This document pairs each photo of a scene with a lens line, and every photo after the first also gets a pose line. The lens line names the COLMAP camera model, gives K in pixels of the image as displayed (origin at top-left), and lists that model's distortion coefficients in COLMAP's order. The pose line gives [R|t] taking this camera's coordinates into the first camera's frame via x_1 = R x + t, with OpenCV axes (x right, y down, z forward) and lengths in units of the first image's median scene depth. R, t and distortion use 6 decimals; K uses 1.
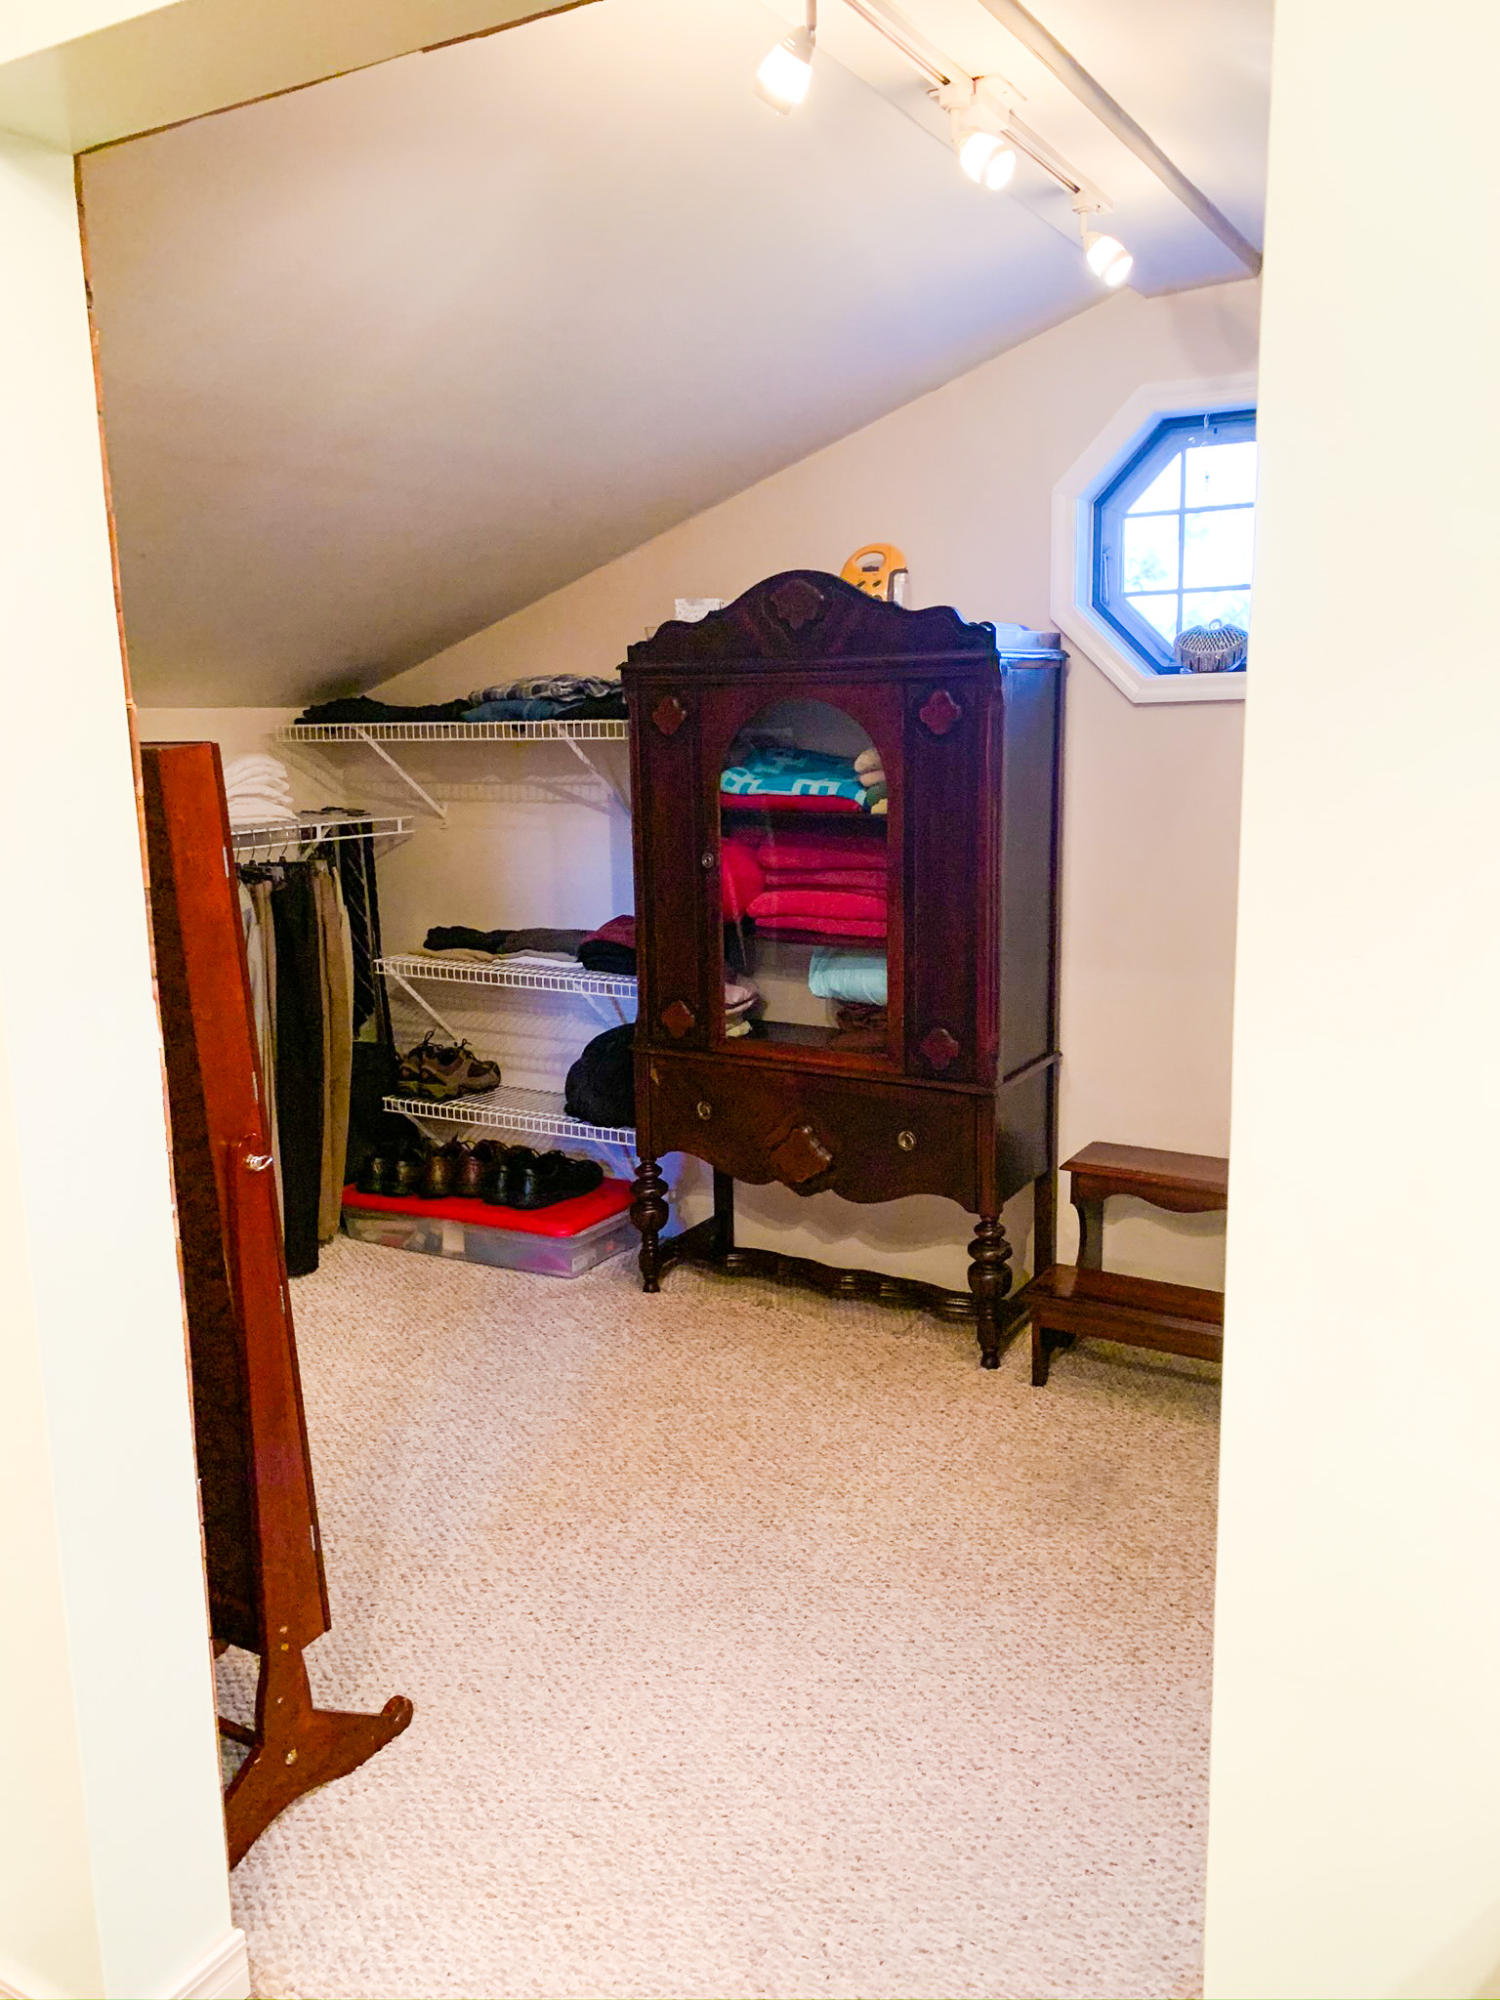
lens RADIAL K [[1533.6, 0, 763.4], [0, 1533.6, 992.1], [0, 0, 1]] dist [0.011379, -0.014331]
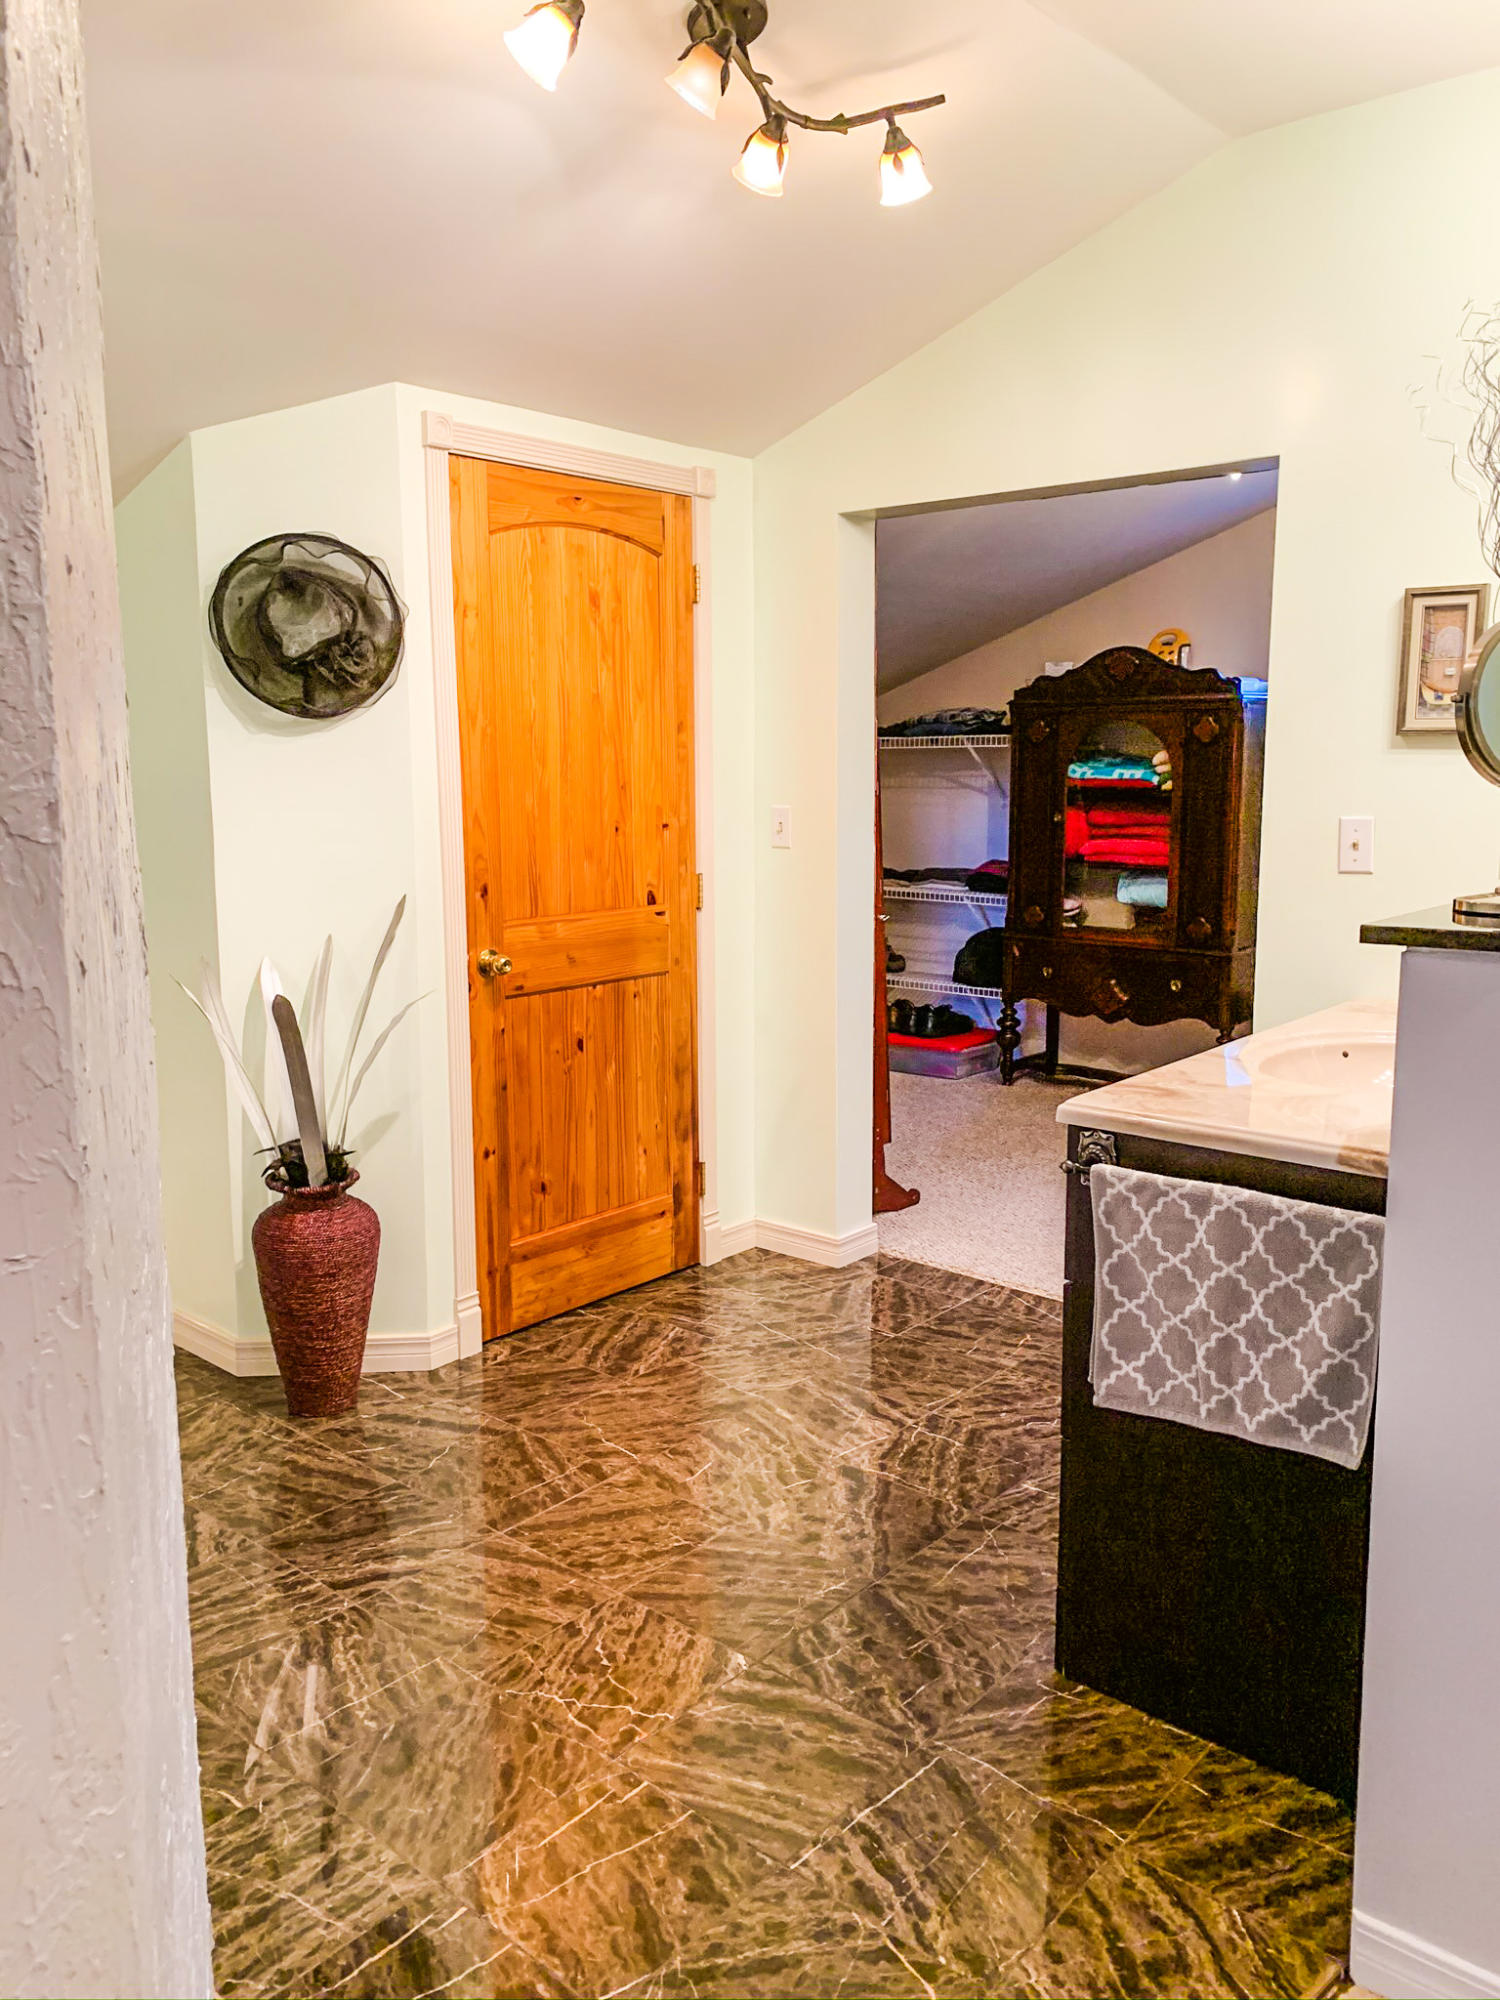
lens RADIAL K [[1516.7, 0, 750.0], [0, 1516.7, 1000.0], [0, 0, 1]] dist [0.079355, -0.116557]
pose [[0.983019, 0.040225, -0.179043, -0.060078], [-0.043112, 0.998995, -0.012264, 0.143722], [0.178370, 0.019774, 0.983765, -0.676080]]
